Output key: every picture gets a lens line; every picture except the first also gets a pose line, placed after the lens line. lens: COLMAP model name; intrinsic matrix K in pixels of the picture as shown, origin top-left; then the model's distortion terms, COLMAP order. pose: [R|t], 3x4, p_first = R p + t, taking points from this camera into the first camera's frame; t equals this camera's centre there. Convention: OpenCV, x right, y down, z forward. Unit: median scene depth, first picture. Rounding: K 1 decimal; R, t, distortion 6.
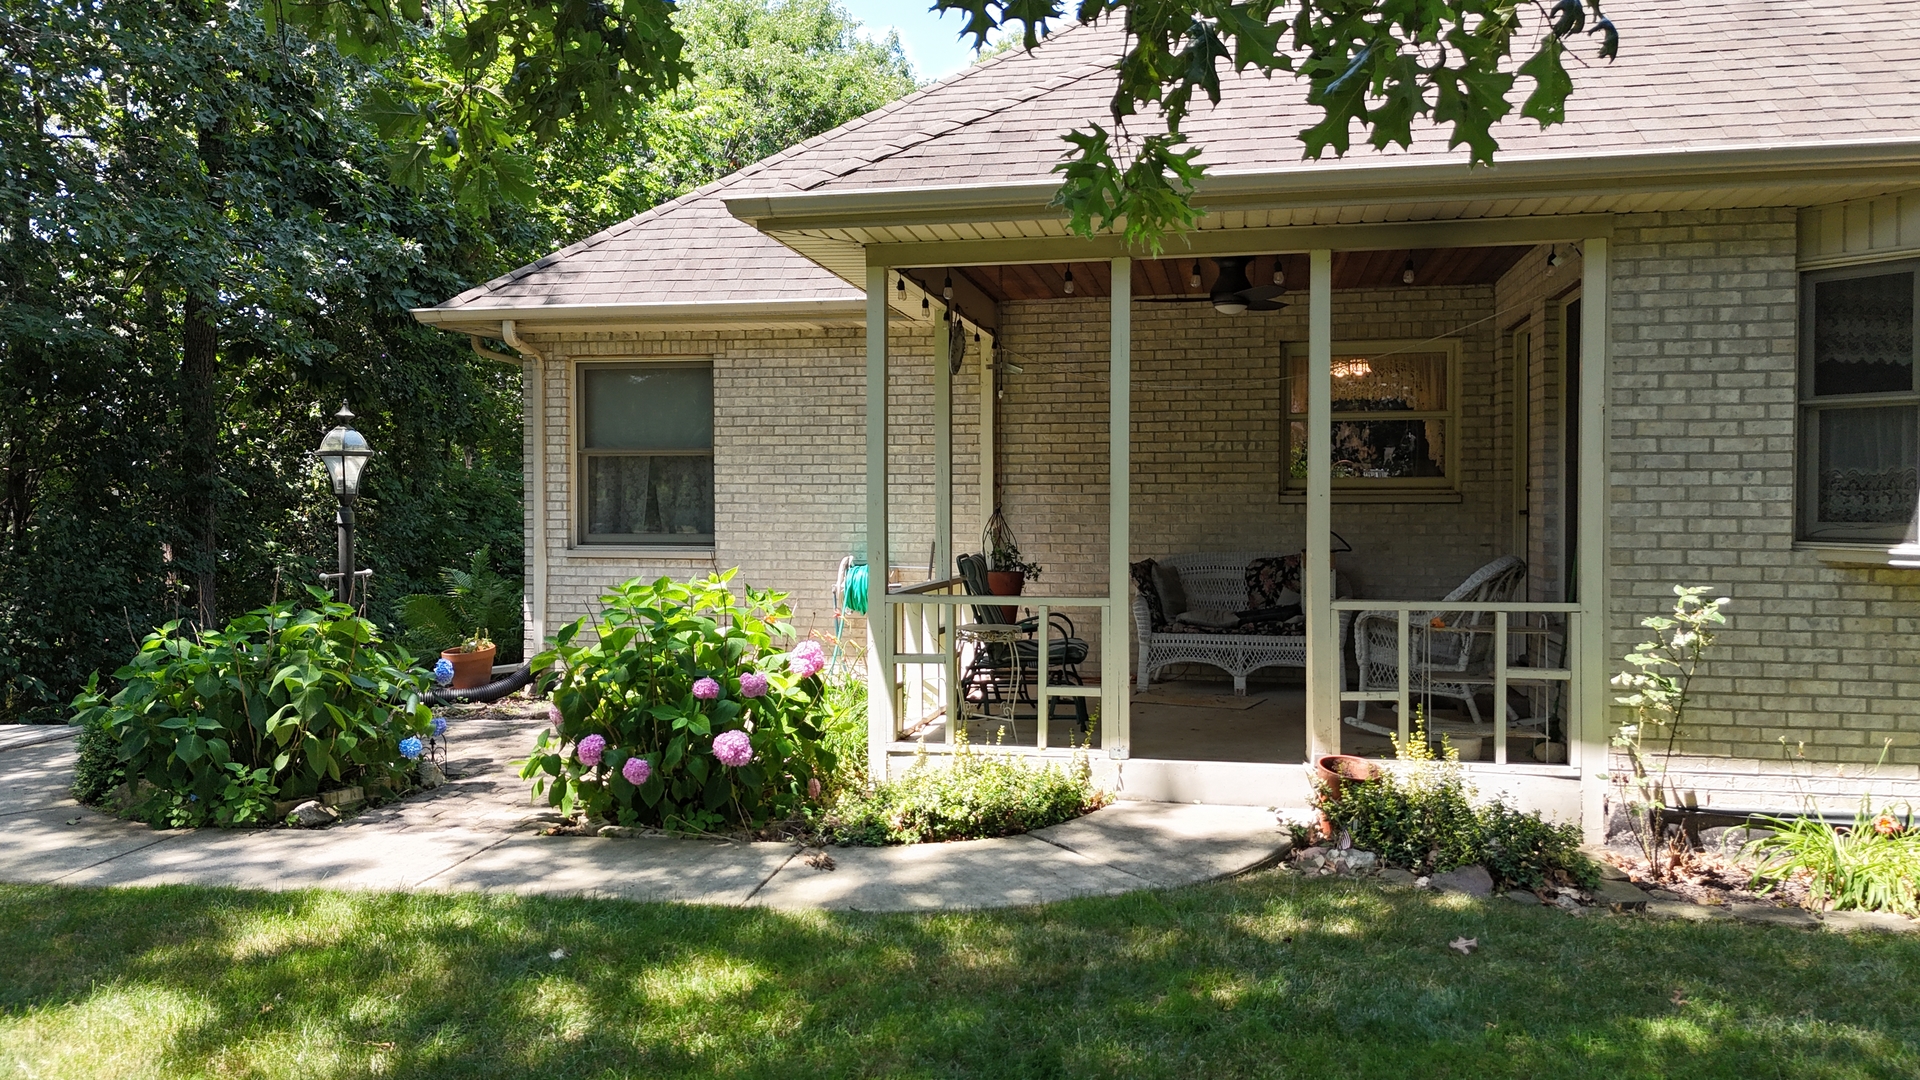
lens RADIAL K [[1427.9, 0, 967.9], [0, 1427.9, 540.3], [0, 0, 1]] dist [0.129418, -0.159968]
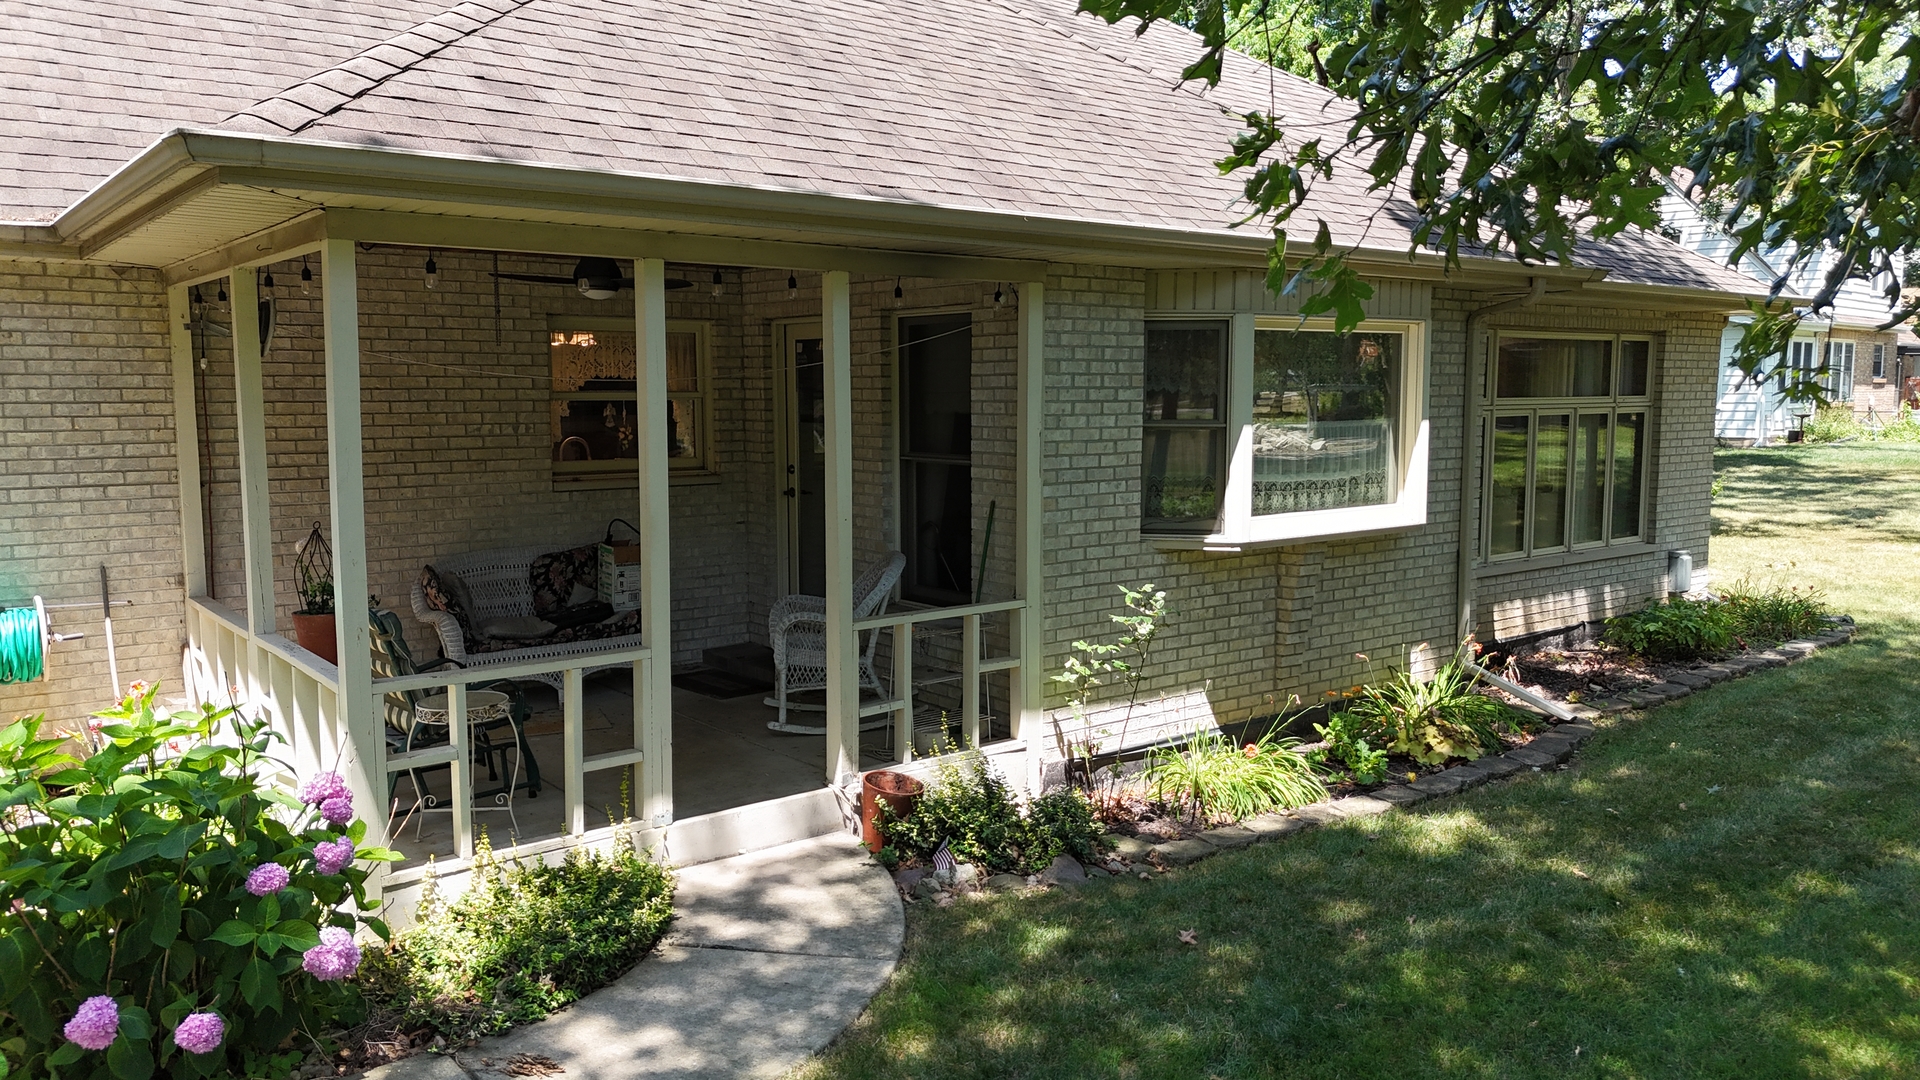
lens RADIAL K [[1427.9, 0, 967.9], [0, 1427.9, 540.3], [0, 0, 1]] dist [0.129418, -0.159968]
pose [[0.653684, -0.081015, 0.752419, -0.443034], [0.022225, 0.995879, 0.087922, -0.100986], [-0.756441, -0.040751, 0.652791, 0.283921]]
